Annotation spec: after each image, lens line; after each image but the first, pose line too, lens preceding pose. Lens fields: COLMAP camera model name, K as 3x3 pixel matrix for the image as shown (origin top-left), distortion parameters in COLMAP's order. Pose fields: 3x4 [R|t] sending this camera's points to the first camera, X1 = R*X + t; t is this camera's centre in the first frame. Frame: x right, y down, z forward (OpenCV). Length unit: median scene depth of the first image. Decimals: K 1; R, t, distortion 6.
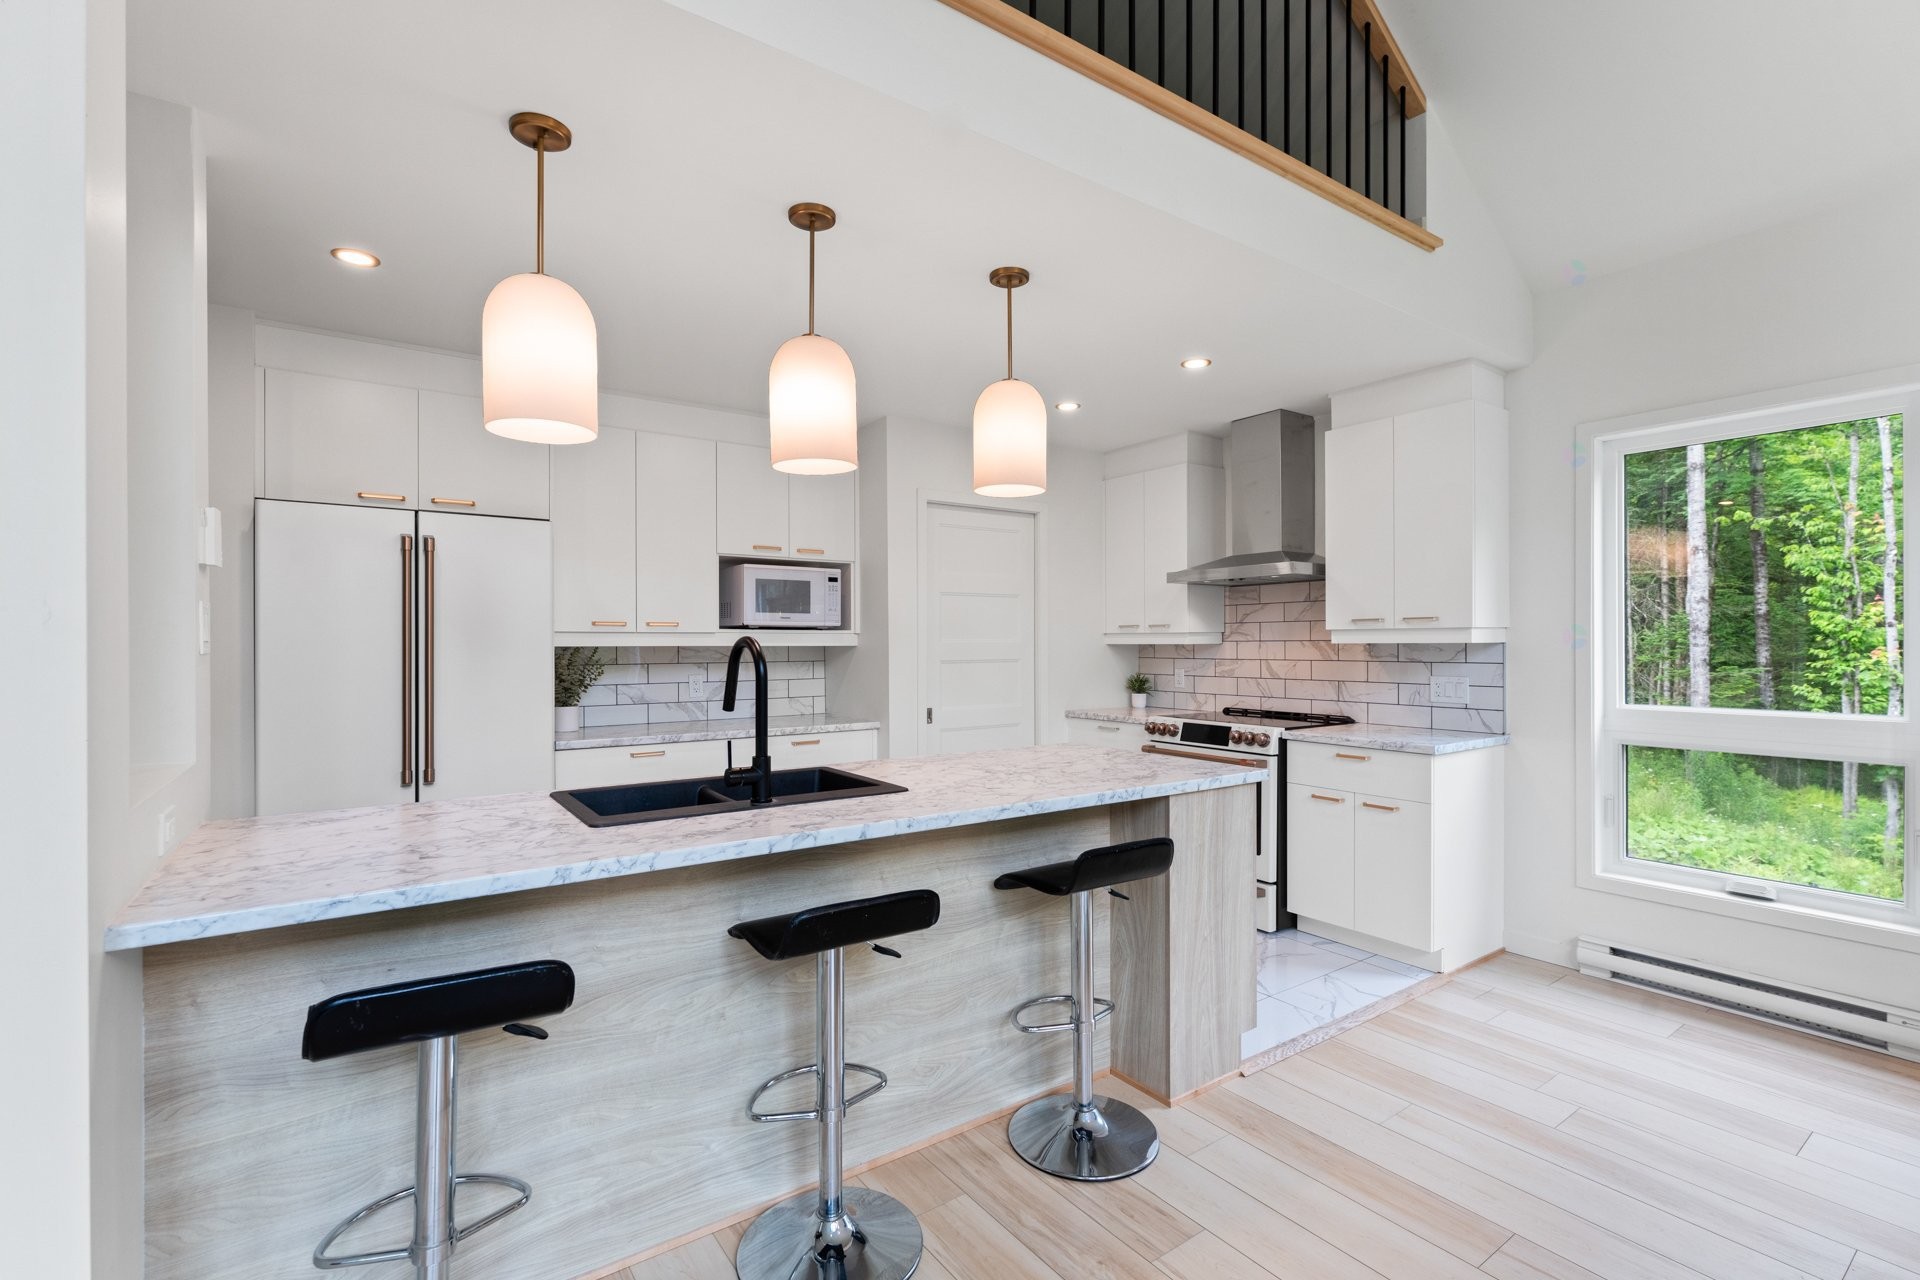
lens RADIAL K [[855.0, 0, 973.1], [0, 855.0, 634.5], [0, 0, 1]] dist [-0.002325, 0.000377]
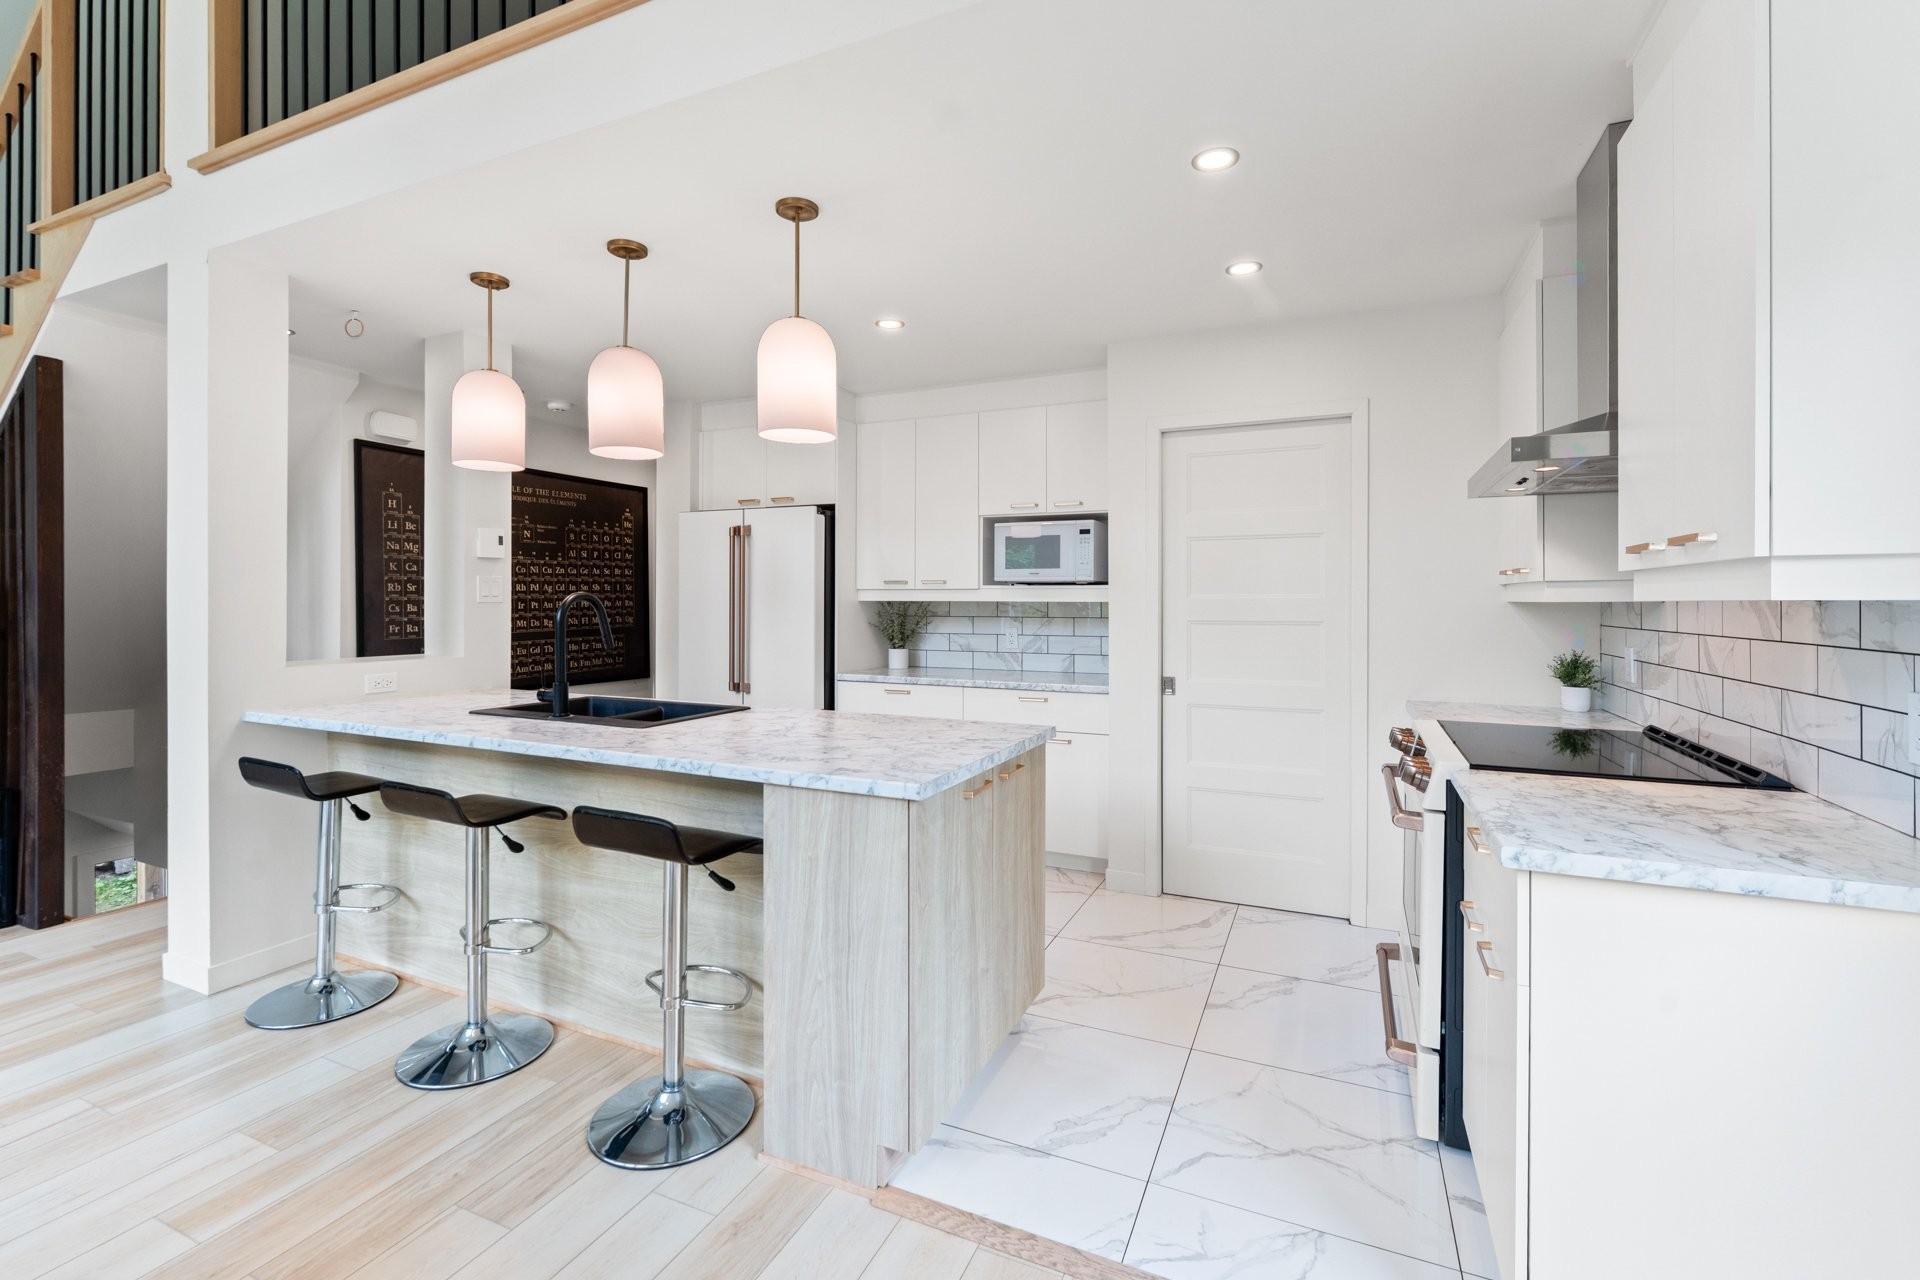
lens RADIAL K [[855.0, 0, 1019.9], [0, 855.0, 600.9], [0, 0, 1]] dist [-0.002325, 0.000377]
pose [[0.509646, 0.003881, -0.860375, 0.712973], [0.004735, 0.999962, 0.007315, 0.005806], [0.860371, -0.007802, 0.509609, 0.534549]]
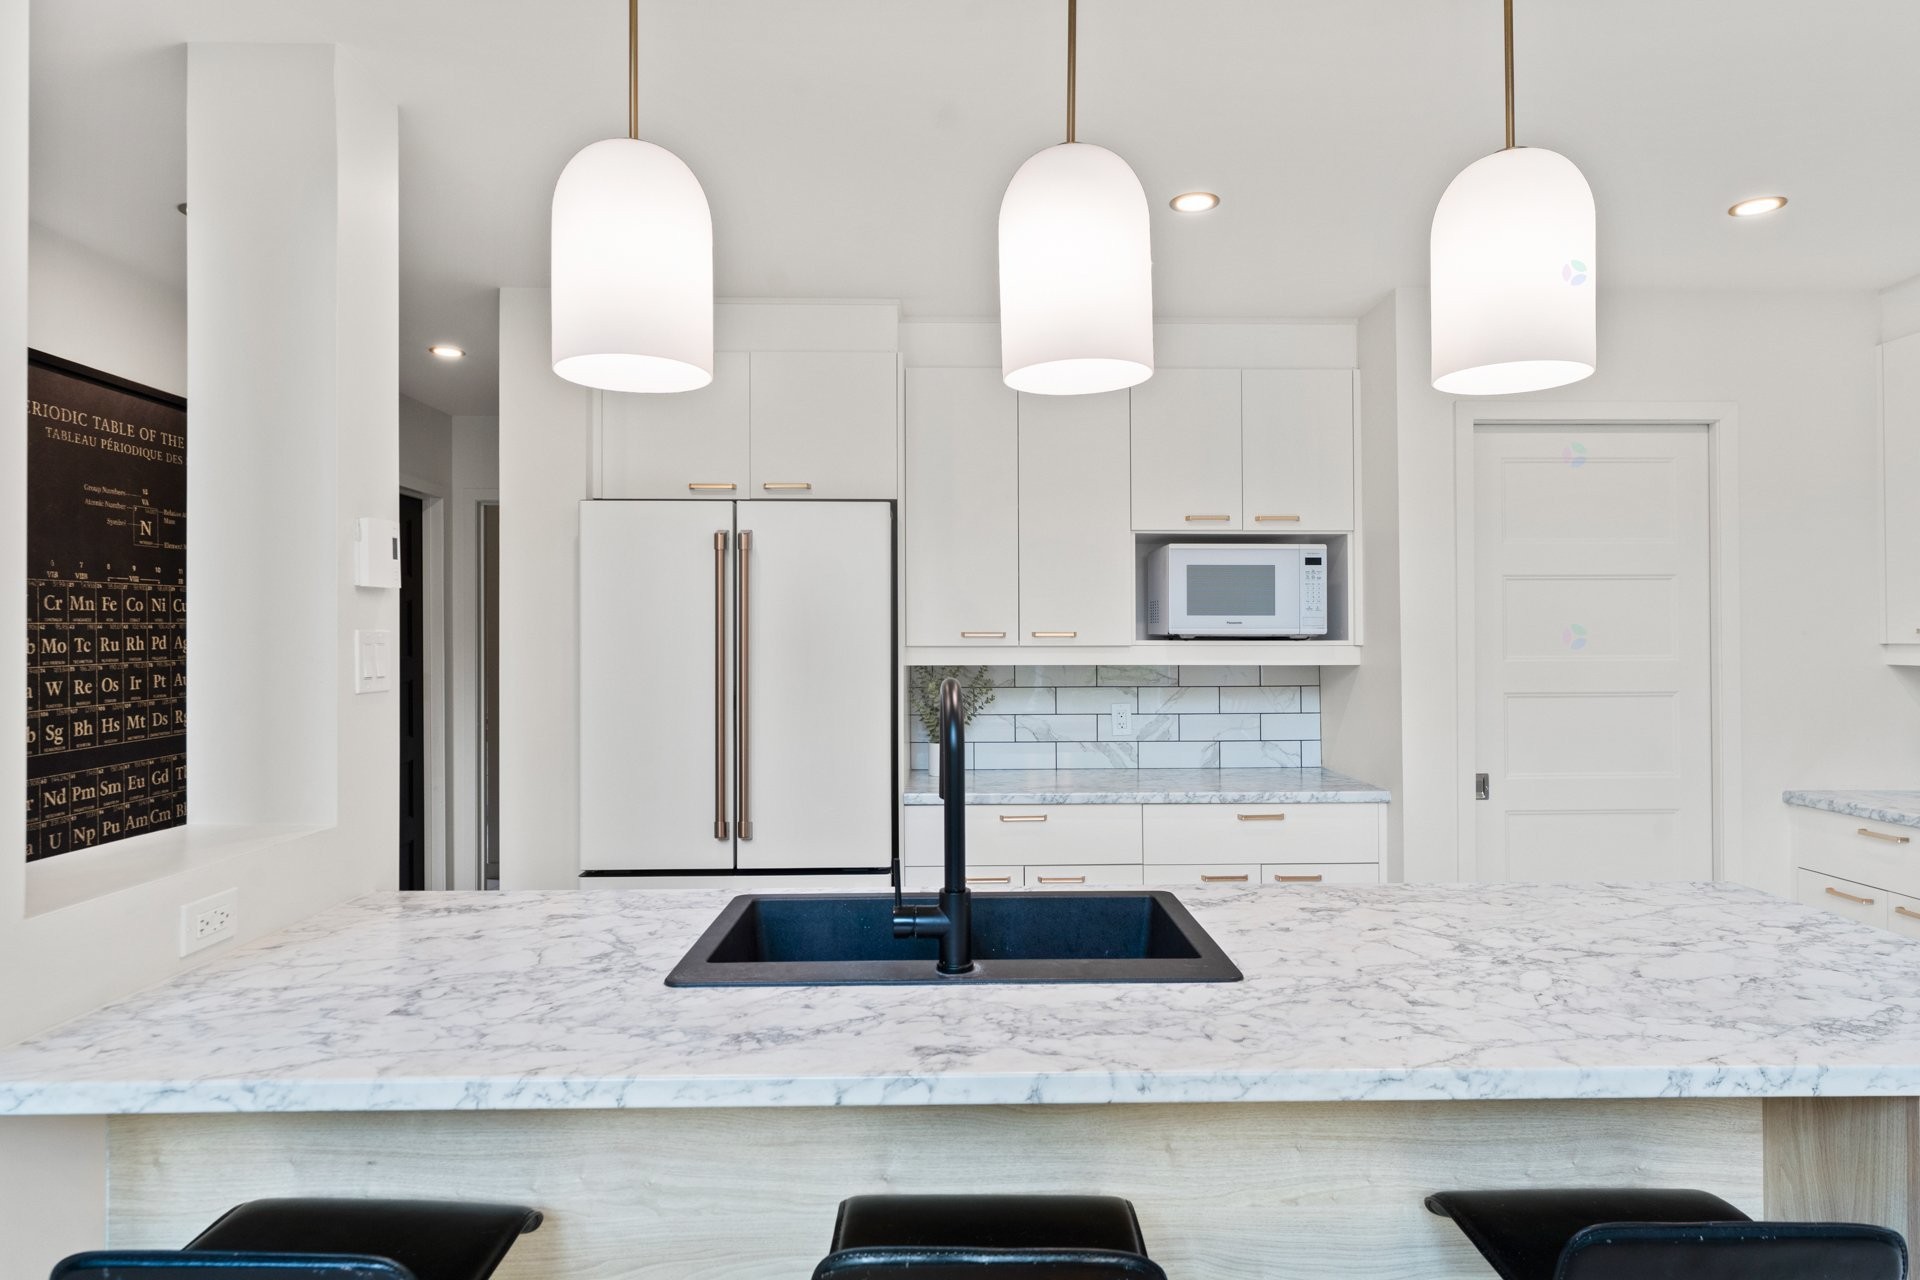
lens RADIAL K [[1083.7, 0, 998.9], [0, 1083.7, 622.5], [0, 0, 1]] dist [0.000715, -0.000896]
pose [[0.831230, -0.006457, -0.555891, 0.104369], [0.004870, 0.999979, -0.004334, -0.019004], [0.555907, 0.000896, 0.831244, 0.233890]]
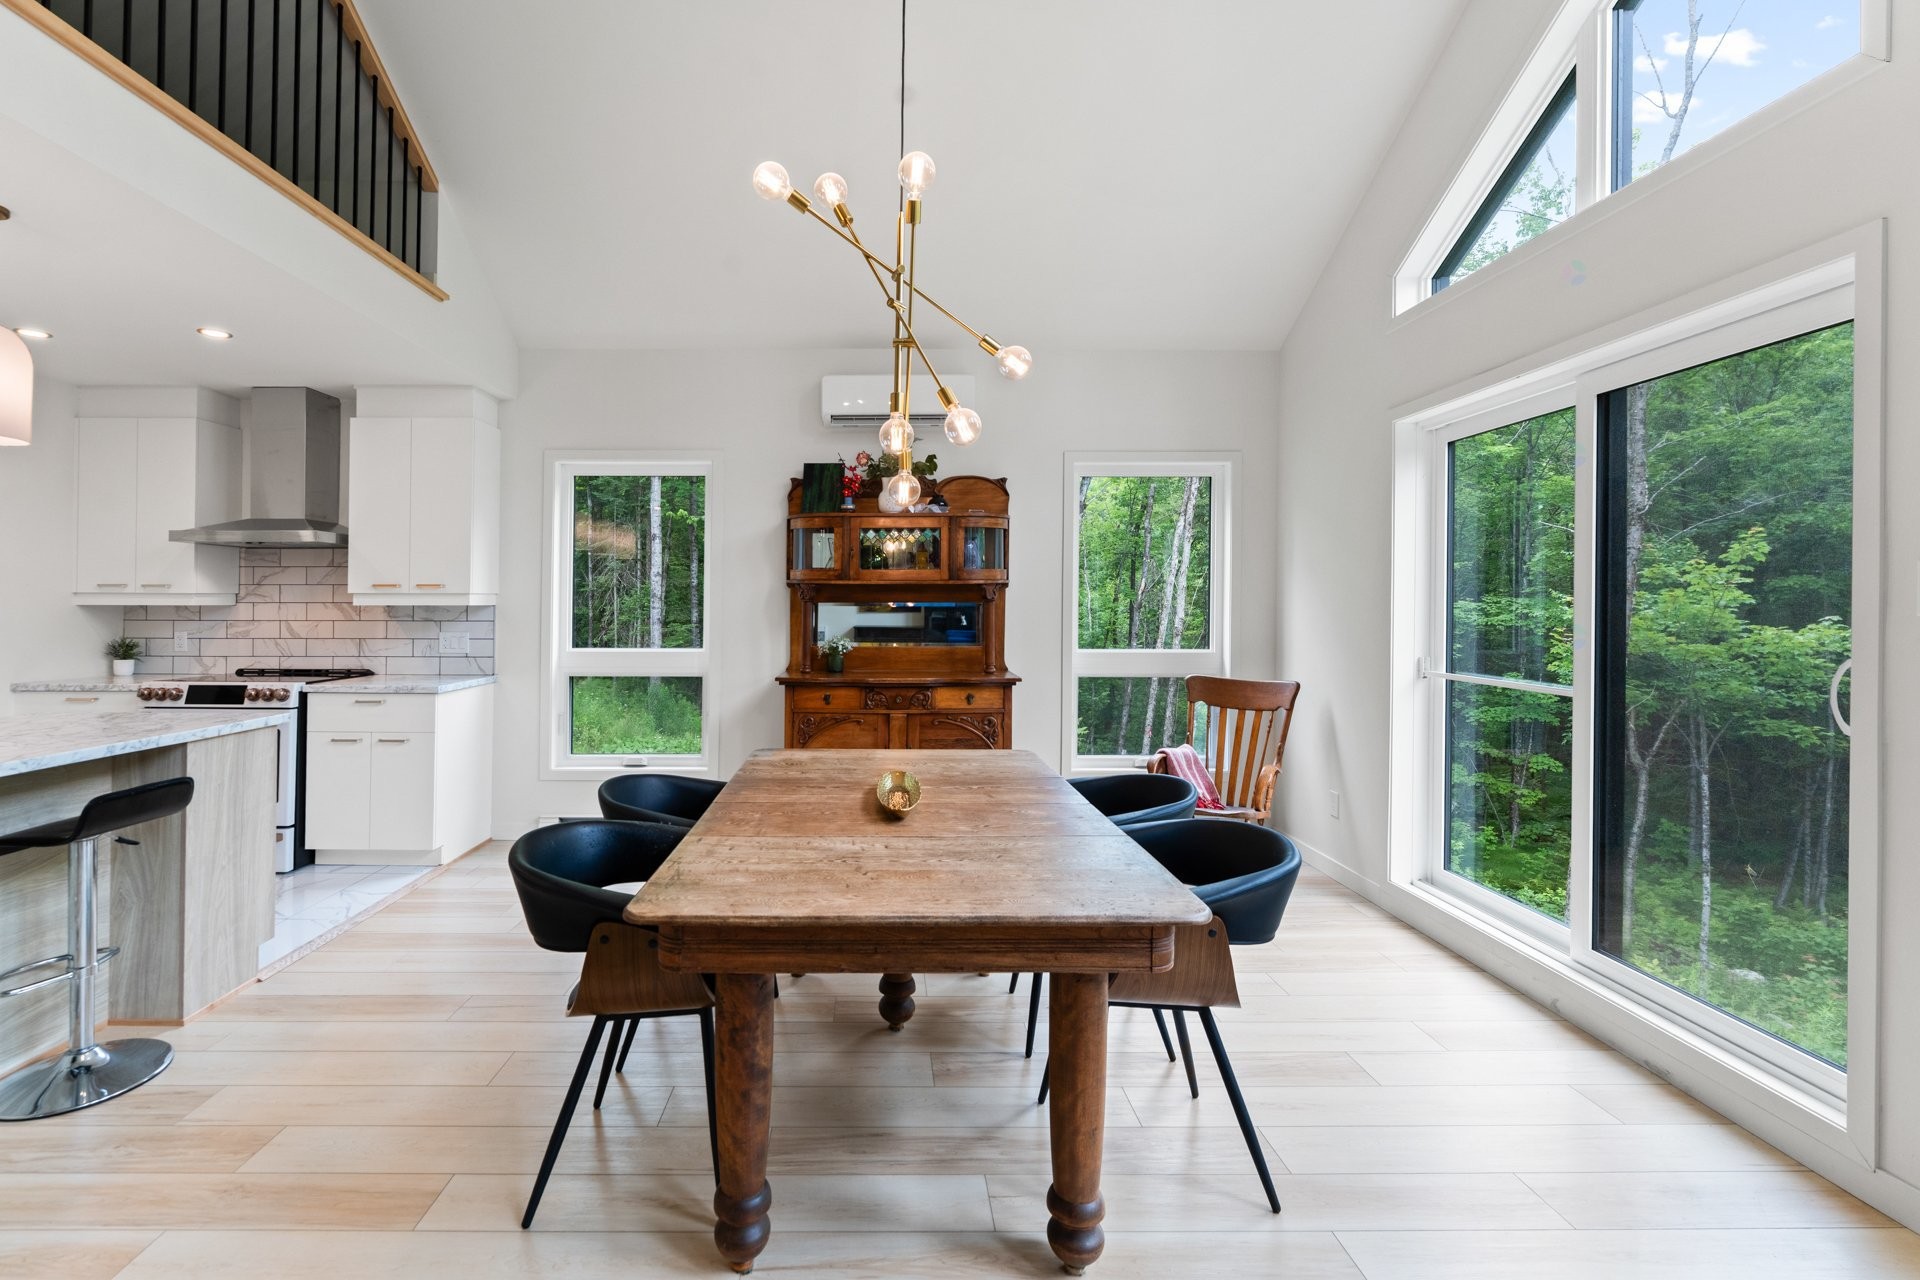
lens RADIAL K [[855.0, 0, 875.7], [0, 855.0, 595.5], [0, 0, 1]] dist [-0.002325, 0.000377]
pose [[0.591090, 0.013600, 0.806491, -0.091807], [-0.012515, 0.999892, -0.007688, -0.002715], [-0.806509, -0.005549, 0.591196, -0.247112]]
